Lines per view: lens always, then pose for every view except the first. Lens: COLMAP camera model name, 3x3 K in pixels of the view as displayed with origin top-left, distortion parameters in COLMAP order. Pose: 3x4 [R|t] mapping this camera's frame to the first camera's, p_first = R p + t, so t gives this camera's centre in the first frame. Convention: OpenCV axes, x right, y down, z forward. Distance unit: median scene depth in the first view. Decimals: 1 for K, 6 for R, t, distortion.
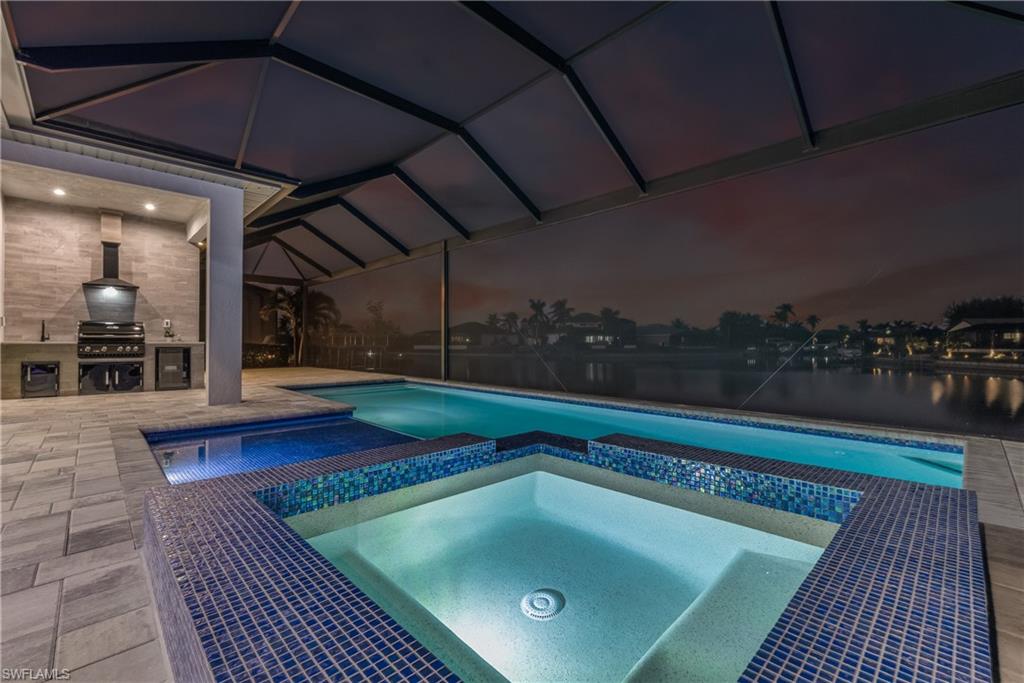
lens RADIAL K [[438.8, 0, 512.0], [0, 438.8, 341.5], [0, 0, 1]] dist [-0.001027, -0.000408]
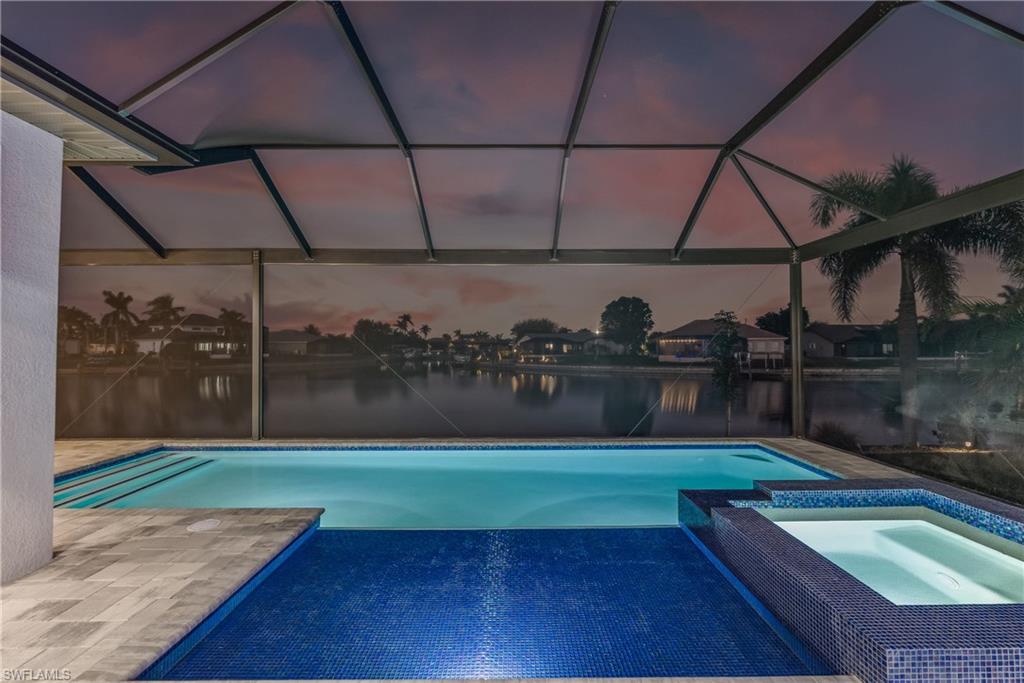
lens RADIAL K [[451.1, 0, 512.0], [0, 451.1, 341.5], [0, 0, 1]] dist [-0.000472, 0.000097]
pose [[0.688551, 0.007487, 0.725149, -0.072223], [0.000126, 0.999945, -0.010444, -0.012015], [-0.725188, 0.007283, 0.688513, 0.029293]]
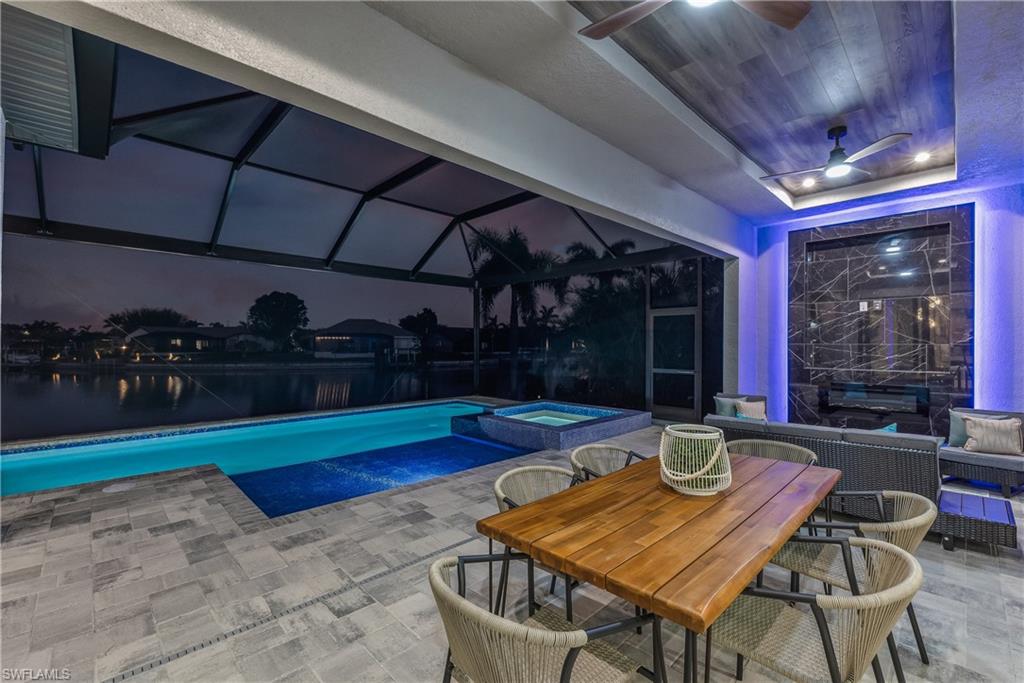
lens RADIAL K [[438.8, 0, 512.0], [0, 438.8, 341.5], [0, 0, 1]] dist [-0.001027, -0.000408]
pose [[-0.009011, 0.007271, 0.999933, -0.137956], [-0.004804, 0.999962, -0.007314, -0.008997], [-0.999948, -0.004870, -0.008976, 0.046963]]
